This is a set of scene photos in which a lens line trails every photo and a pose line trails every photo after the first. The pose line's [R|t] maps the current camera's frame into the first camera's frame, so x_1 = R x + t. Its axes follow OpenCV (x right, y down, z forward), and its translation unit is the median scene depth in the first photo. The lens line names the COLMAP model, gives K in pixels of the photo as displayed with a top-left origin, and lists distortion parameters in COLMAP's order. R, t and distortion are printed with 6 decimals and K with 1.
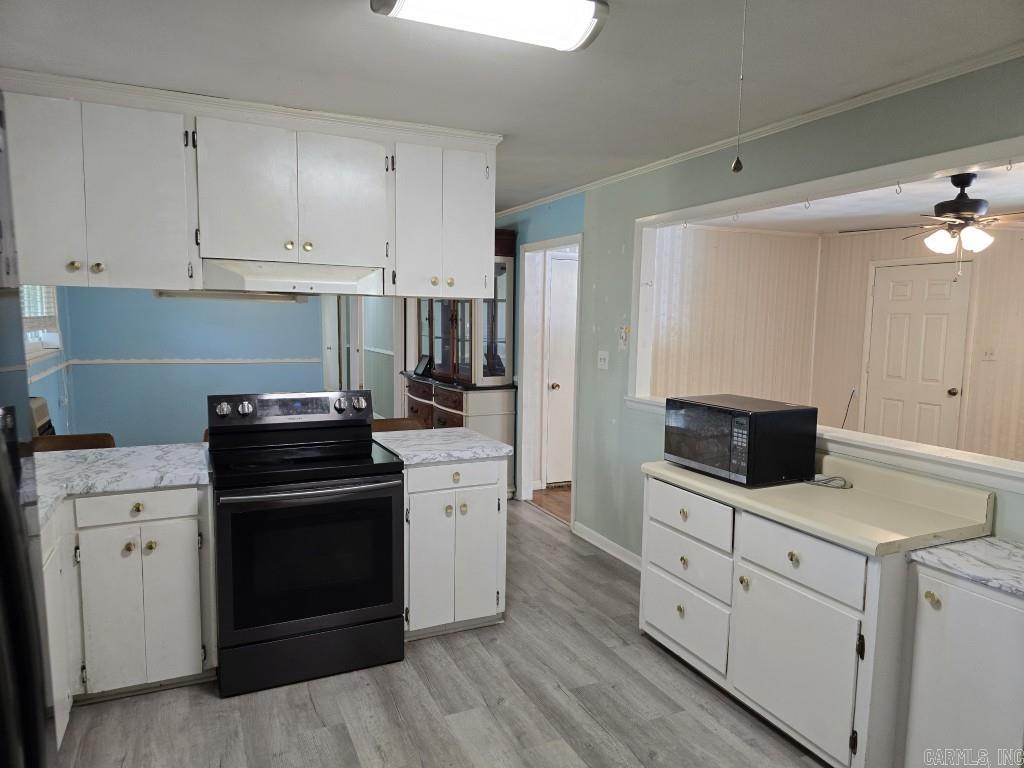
lens RADIAL K [[688.2, 0, 509.2], [0, 688.2, 382.2], [0, 0, 1]] dist [0.077613, -0.073926]
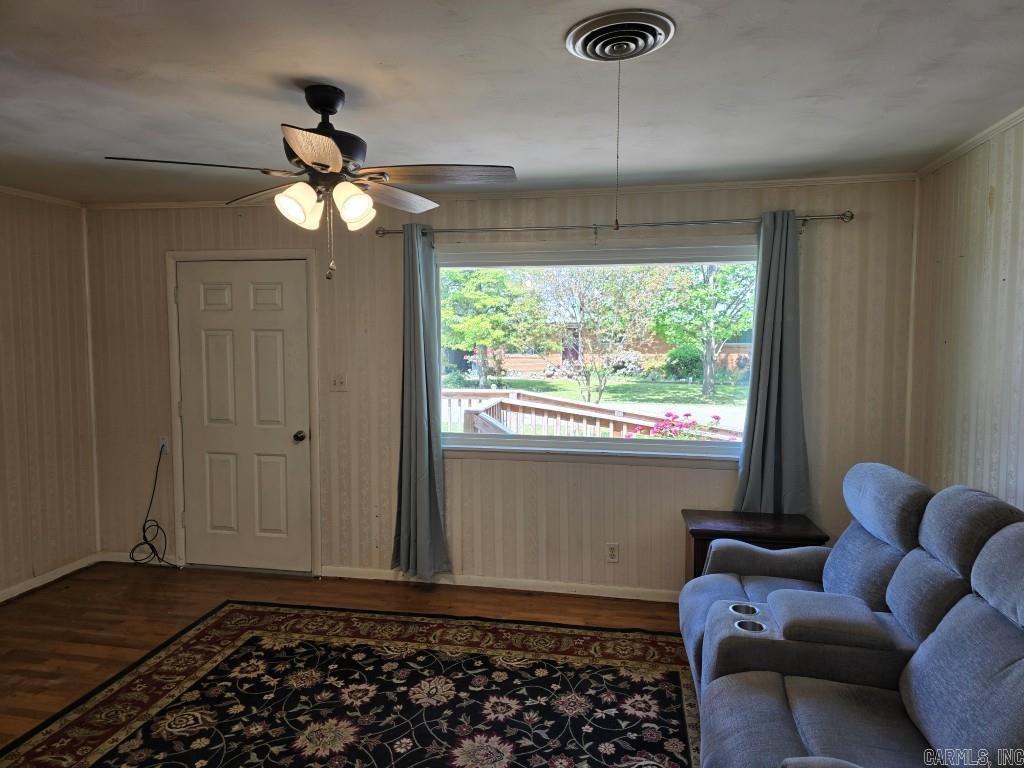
lens RADIAL K [[688.2, 0, 509.2], [0, 688.2, 382.2], [0, 0, 1]] dist [0.077613, -0.073926]
pose [[0.592958, -0.071441, 0.802058, 0.184892], [0.085444, 0.996015, 0.025549, -0.042252], [-0.800687, 0.053381, 0.596699, 0.388696]]
